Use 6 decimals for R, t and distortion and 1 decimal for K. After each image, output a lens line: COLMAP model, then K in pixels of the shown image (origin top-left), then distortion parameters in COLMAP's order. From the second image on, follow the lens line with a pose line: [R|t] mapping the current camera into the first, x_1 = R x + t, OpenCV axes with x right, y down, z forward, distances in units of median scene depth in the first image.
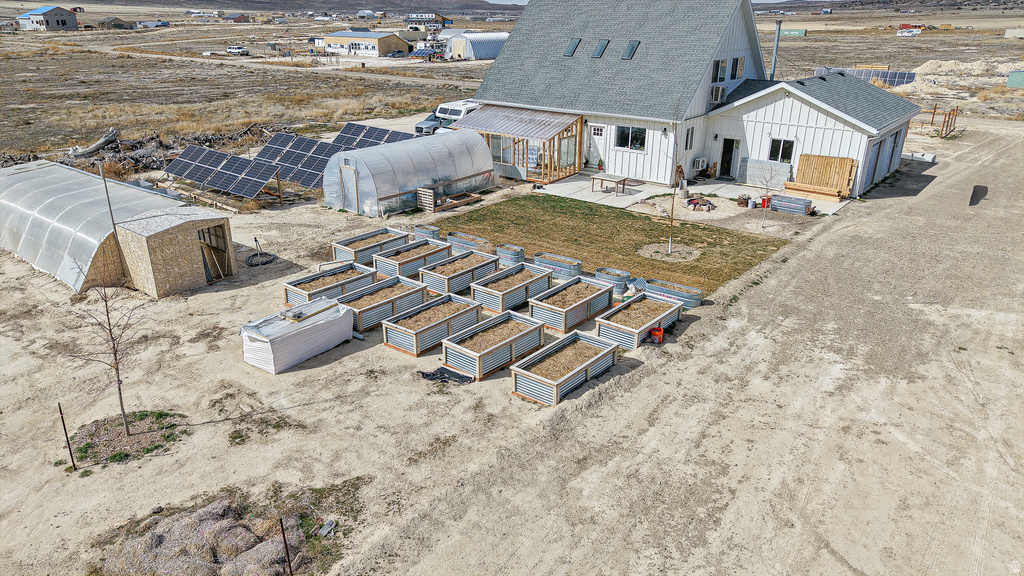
lens RADIAL K [[678.1, 0, 510.7], [0, 678.1, 298.9], [0, 0, 1]] dist [0.057050, -0.070935]
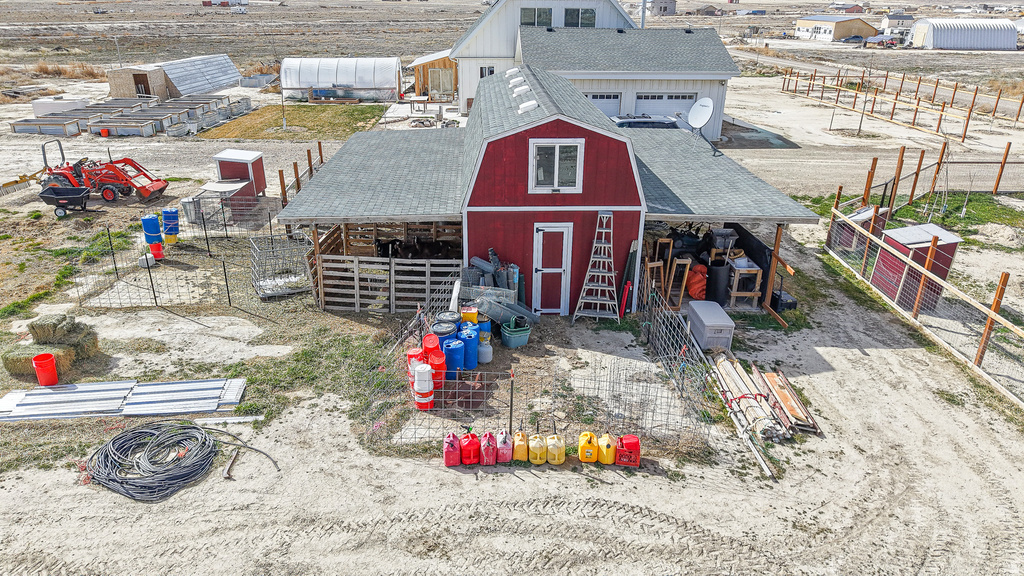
lens RADIAL K [[685.1, 0, 511.8], [0, 685.1, 285.3], [0, 0, 1]] dist [0.057992, -0.077481]
pose [[0.658157, 0.290644, -0.694518, 1.356346], [-0.299278, 0.947464, 0.112888, -0.053232], [0.690841, 0.133556, 0.710564, 0.293096]]
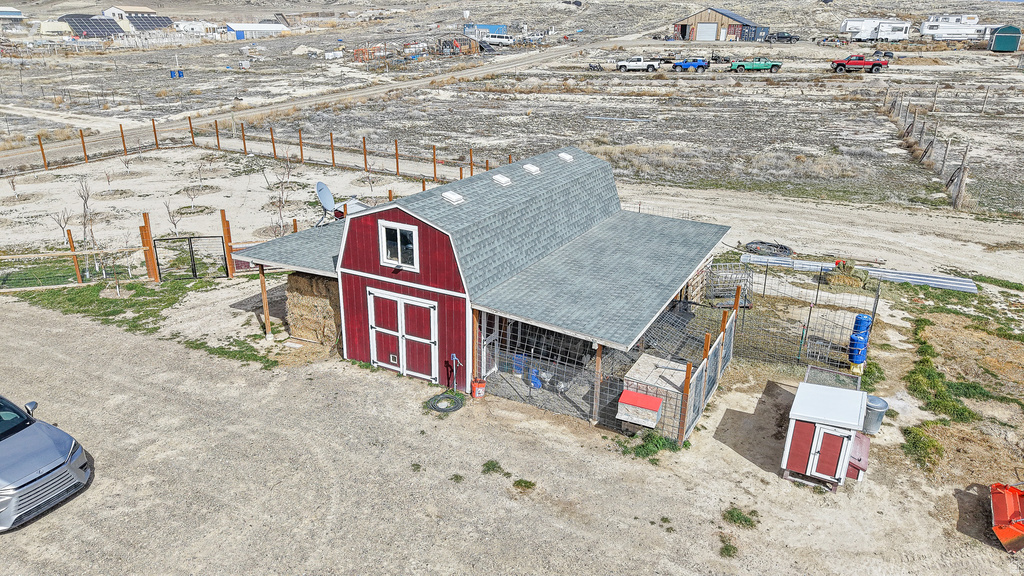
lens RADIAL K [[687.1, 0, 512.6], [0, 687.1, 287.1], [0, 0, 1]] dist [0.021121, -0.021465]
pose [[-0.183261, -0.353248, 0.917405, 0.277941], [0.368497, 0.840482, 0.397240, -0.317645], [-0.911387, 0.410859, -0.023857, 0.758992]]
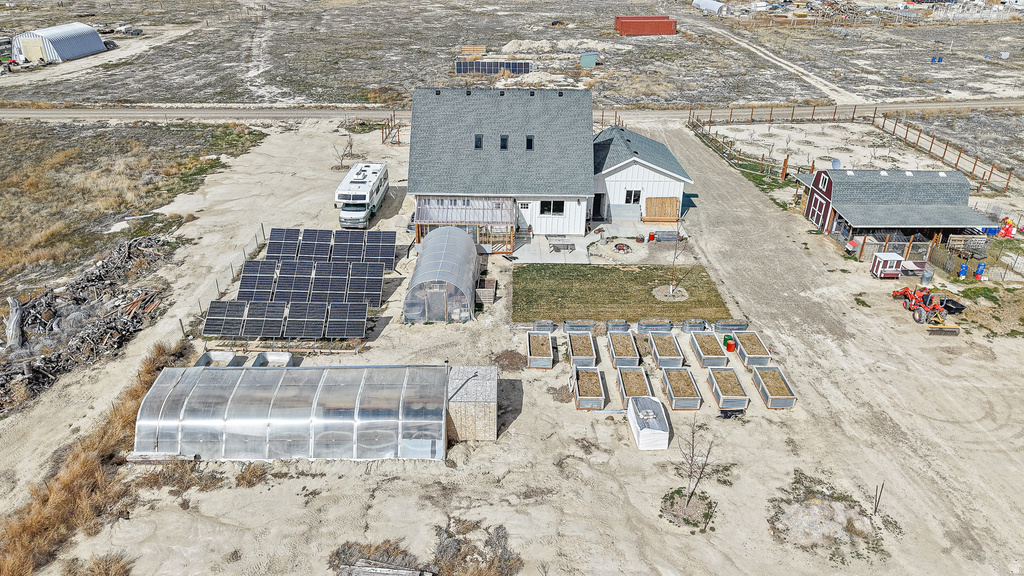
lens RADIAL K [[685.1, 0, 511.8], [0, 685.1, 285.3], [0, 0, 1]] dist [0.057992, -0.077481]
pose [[0.777801, -0.277519, 0.563923, -0.846264], [0.235998, 0.960540, 0.147199, -0.357294], [-0.582521, 0.018593, 0.812603, -0.118889]]
